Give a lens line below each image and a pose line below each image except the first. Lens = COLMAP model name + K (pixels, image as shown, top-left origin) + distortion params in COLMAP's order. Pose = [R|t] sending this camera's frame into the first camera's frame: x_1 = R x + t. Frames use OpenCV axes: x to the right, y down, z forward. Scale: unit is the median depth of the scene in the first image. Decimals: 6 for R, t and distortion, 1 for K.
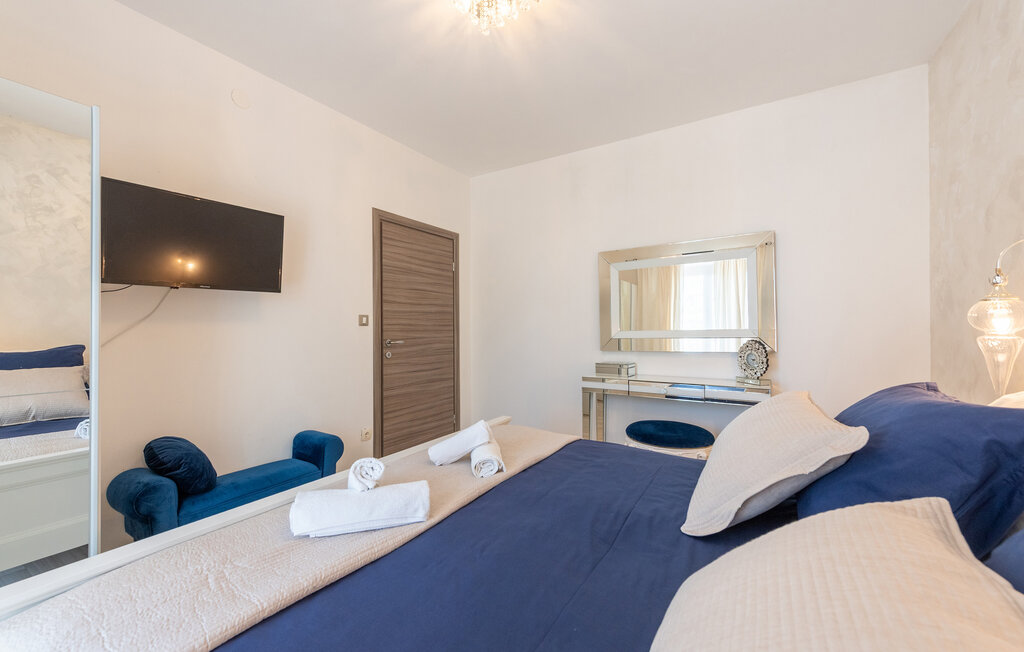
lens RADIAL K [[403.4, 0, 512.0], [0, 403.4, 326.0], [0, 0, 1]] dist [0.001055, 0.000105]
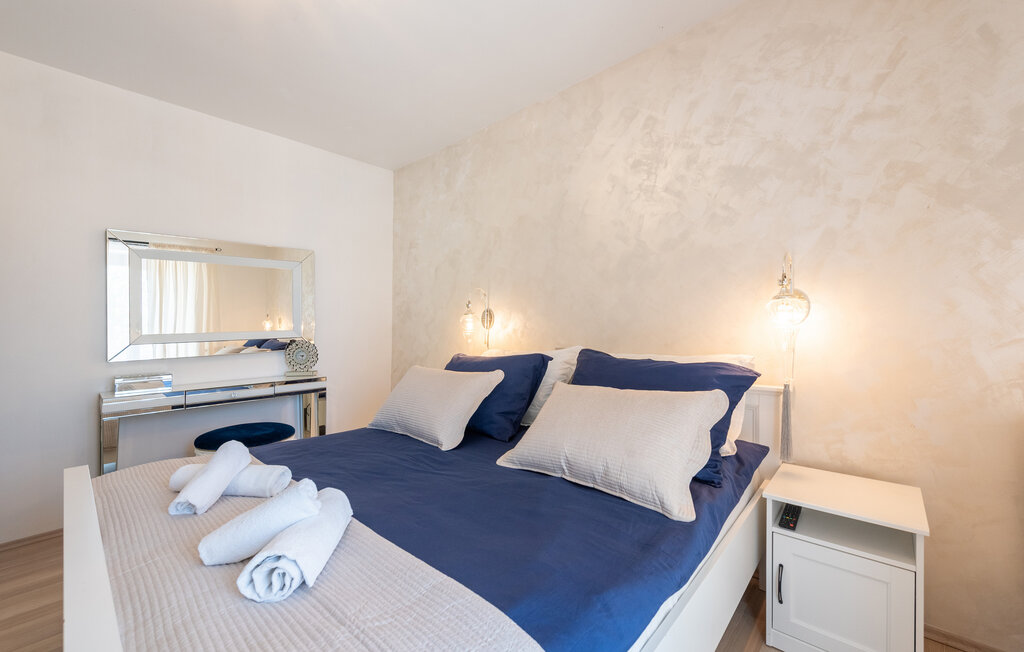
lens RADIAL K [[403.4, 0, 512.0], [0, 403.4, 326.0], [0, 0, 1]] dist [0.001055, 0.000105]
pose [[0.186314, 0.010689, 0.982432, -0.527330], [0.004352, 0.999922, -0.011704, 0.014448], [-0.982481, 0.006457, 0.186253, 0.205898]]
